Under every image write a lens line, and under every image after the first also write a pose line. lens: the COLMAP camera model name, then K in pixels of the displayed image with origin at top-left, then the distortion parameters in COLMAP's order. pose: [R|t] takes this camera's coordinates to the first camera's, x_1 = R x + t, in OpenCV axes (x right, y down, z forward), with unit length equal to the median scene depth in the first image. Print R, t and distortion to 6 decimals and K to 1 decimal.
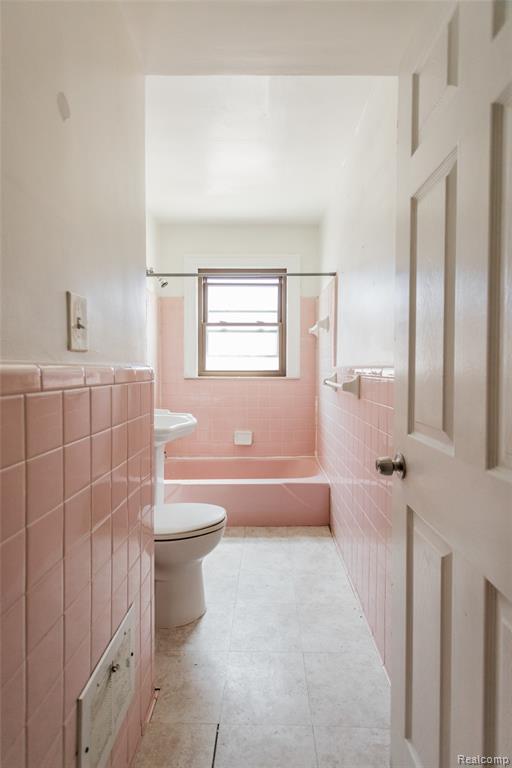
lens RADIAL K [[368.6, 0, 256.6], [0, 368.6, 380.9], [0, 0, 1]] dist [0.009687, -0.000367]
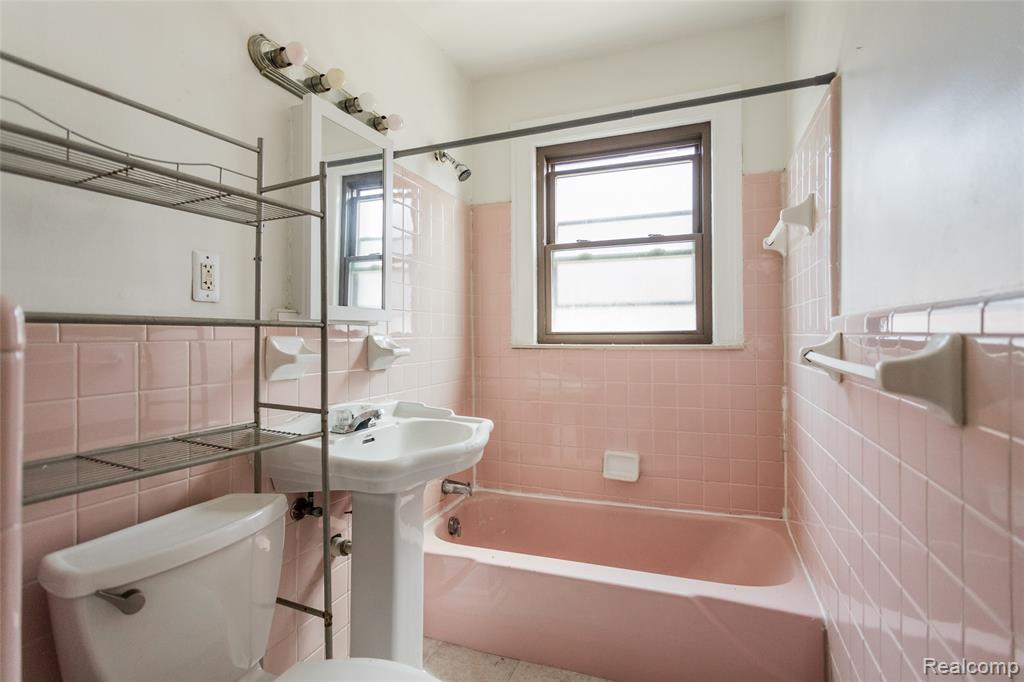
lens RADIAL K [[491.5, 0, 512.4], [0, 491.5, 335.1], [0, 0, 1]] dist [0.009687, -0.000367]
pose [[0.939949, -0.007301, -0.341236, 0.054416], [-0.004097, 0.999458, -0.032669, -0.001341], [0.341289, 0.032105, 0.939410, 0.308451]]
